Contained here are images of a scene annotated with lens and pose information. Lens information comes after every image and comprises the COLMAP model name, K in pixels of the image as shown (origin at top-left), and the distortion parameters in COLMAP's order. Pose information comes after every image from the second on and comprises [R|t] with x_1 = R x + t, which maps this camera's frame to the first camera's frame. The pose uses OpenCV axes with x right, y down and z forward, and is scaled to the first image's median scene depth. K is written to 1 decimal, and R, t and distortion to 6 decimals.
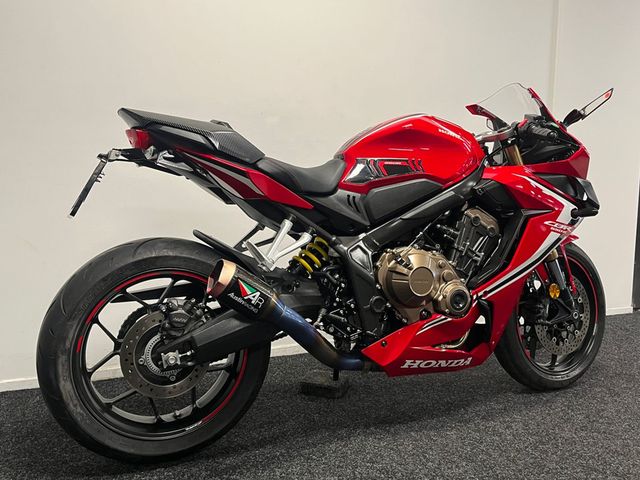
lens RADIAL K [[573.5, 0, 320.9], [0, 573.5, 239.7], [0, 0, 1]] dist [0.043260, -0.027114]
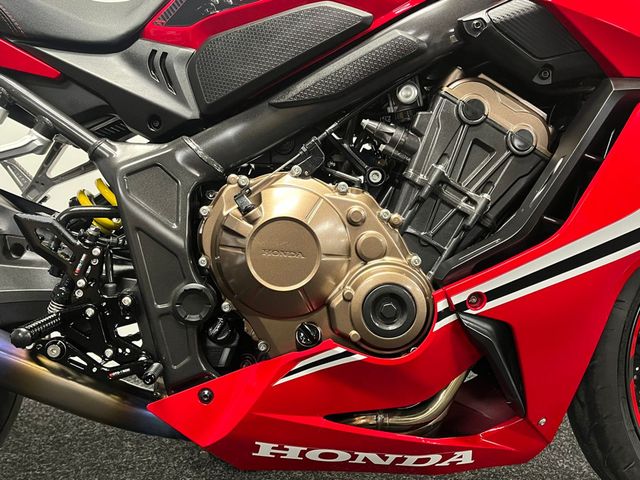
lens RADIAL K [[573.5, 0, 318.8], [0, 573.5, 240.1], [0, 0, 1]] dist [0.043260, -0.027114]
pose [[0.932205, 0.049597, -0.358515, 0.326592], [-0.040993, 0.998661, 0.031565, 0.047678], [0.359601, -0.014728, 0.932990, 0.617896]]
